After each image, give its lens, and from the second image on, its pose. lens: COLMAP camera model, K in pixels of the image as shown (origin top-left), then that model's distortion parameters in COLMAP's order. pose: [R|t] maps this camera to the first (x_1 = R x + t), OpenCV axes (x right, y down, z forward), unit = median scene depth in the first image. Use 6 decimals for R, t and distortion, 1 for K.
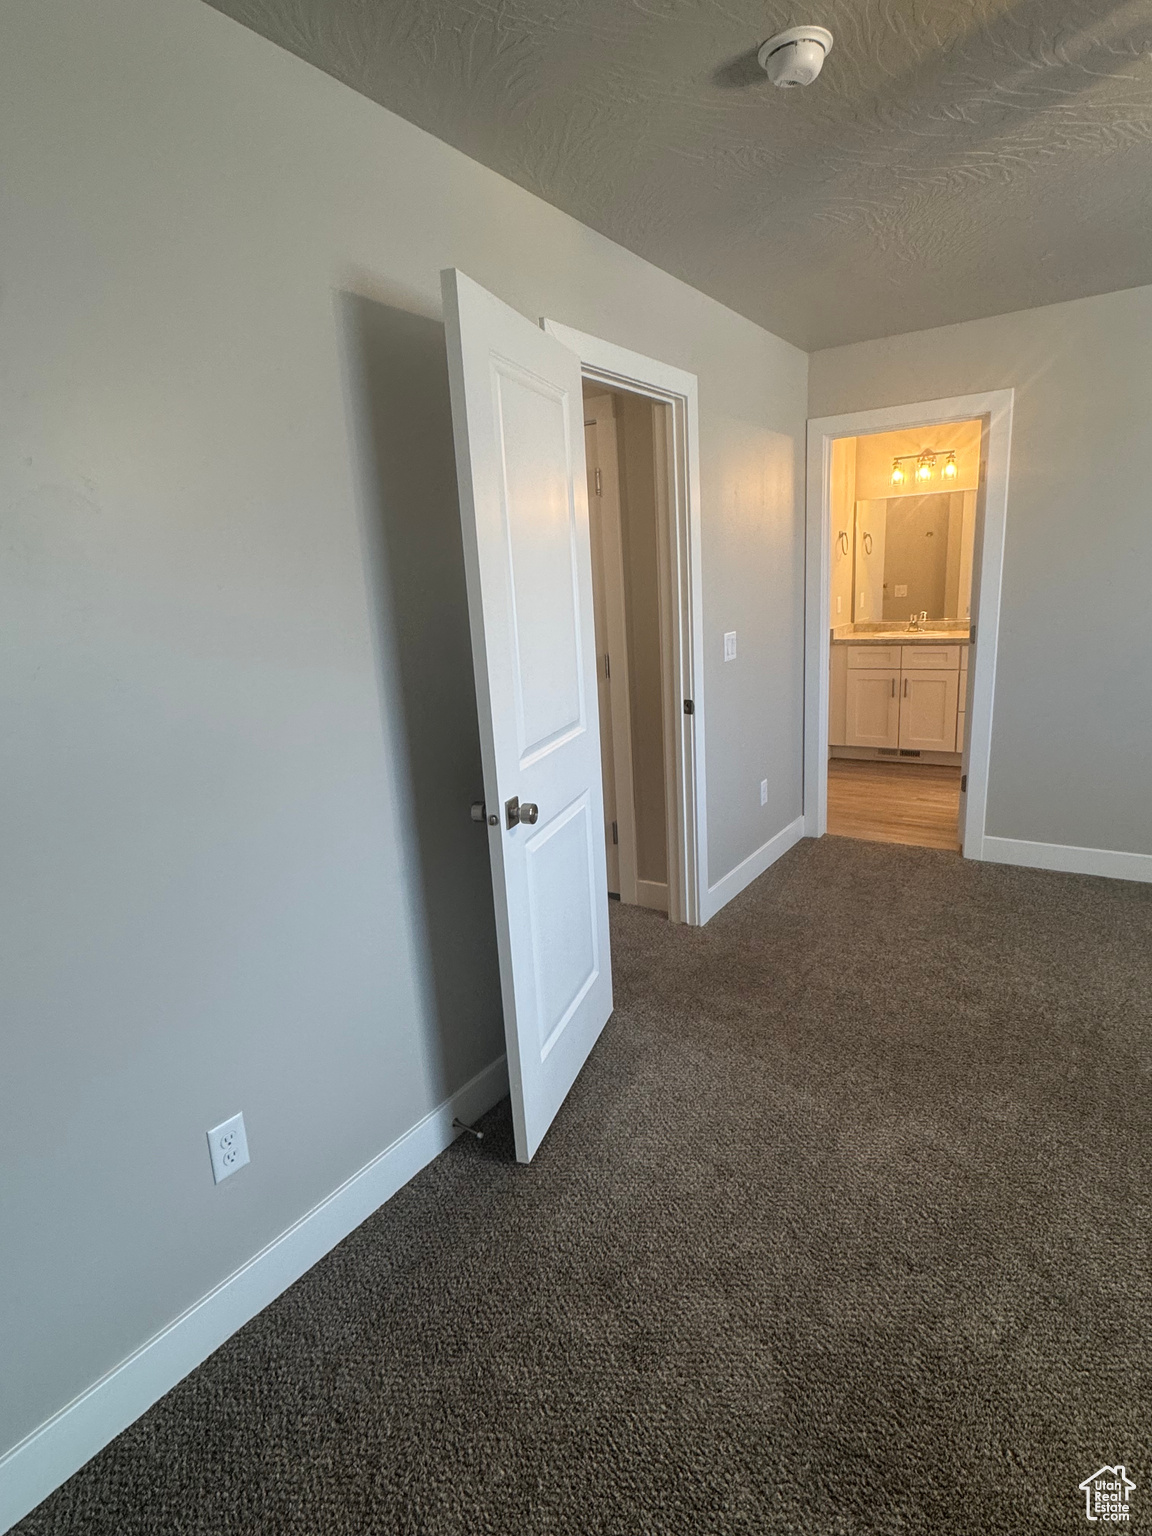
lens RADIAL K [[797.2, 0, 576.0], [0, 797.2, 768.0], [0, 0, 1]] dist [0.001892, 0.000403]
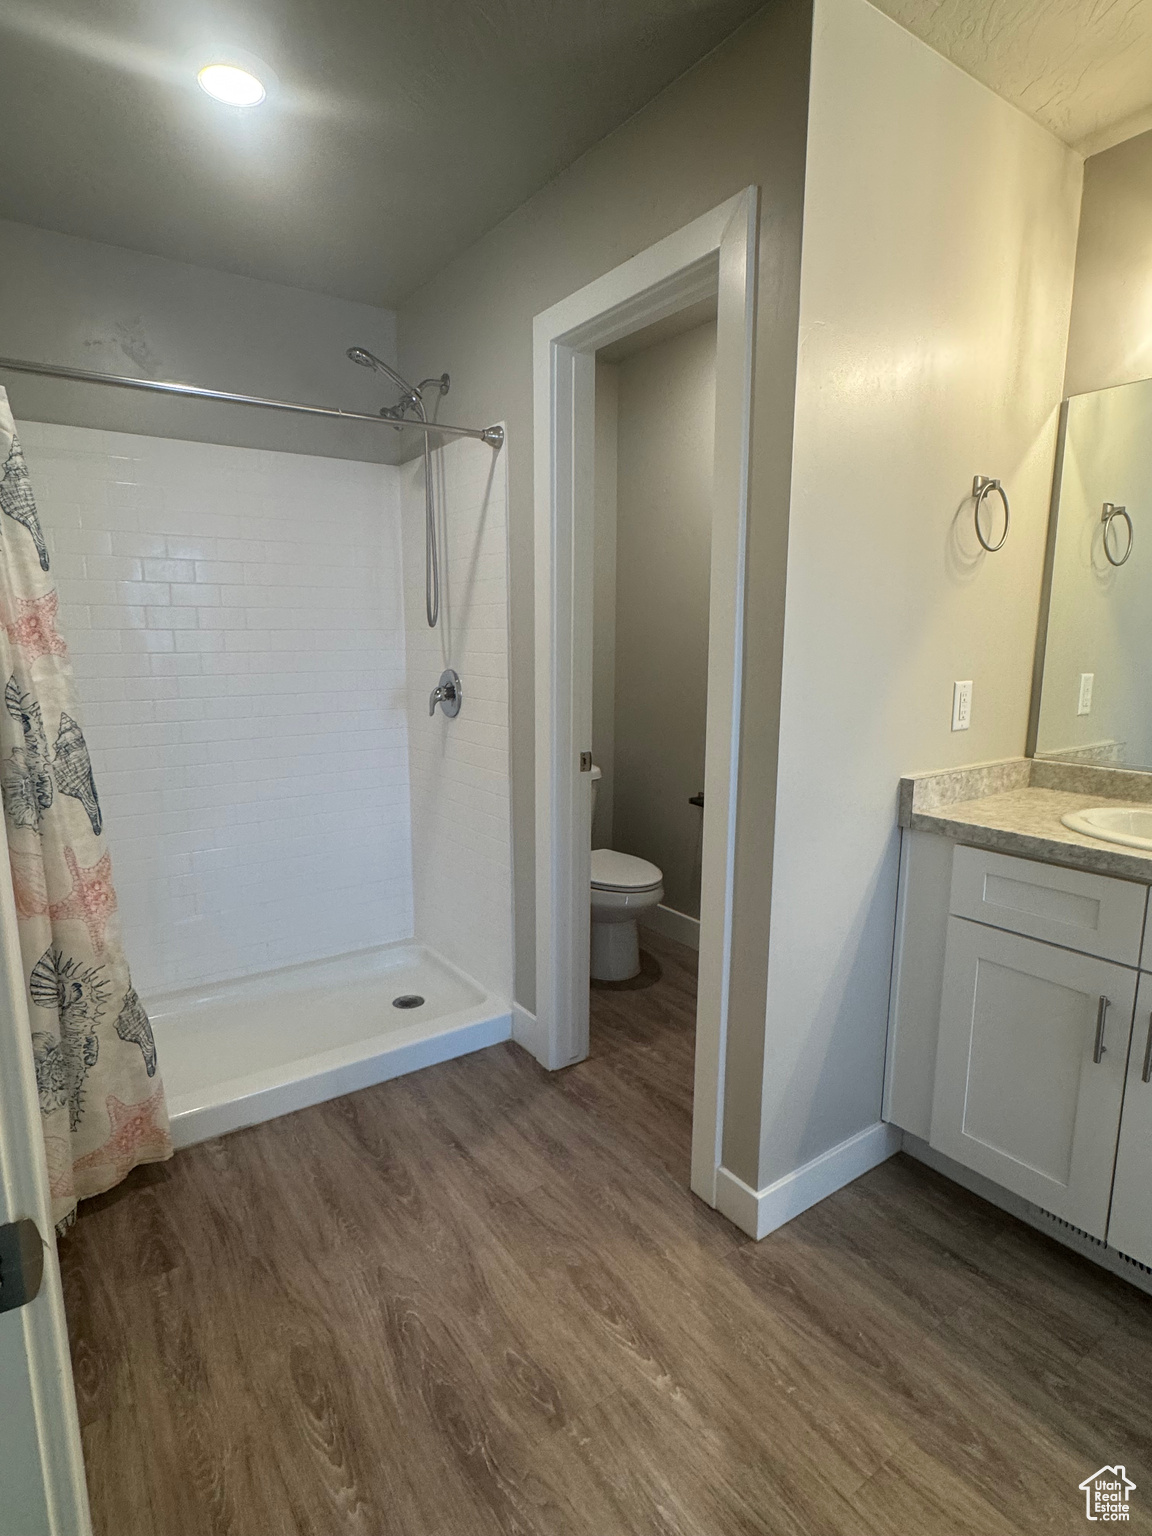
lens RADIAL K [[797.2, 0, 576.0], [0, 797.2, 768.0], [0, 0, 1]] dist [0.001892, 0.000403]
pose [[0.933095, 0.118285, -0.339621, 0.304401], [-0.135315, 0.990440, -0.026816, -0.152754], [0.333202, 0.070978, 0.940180, 0.660003]]
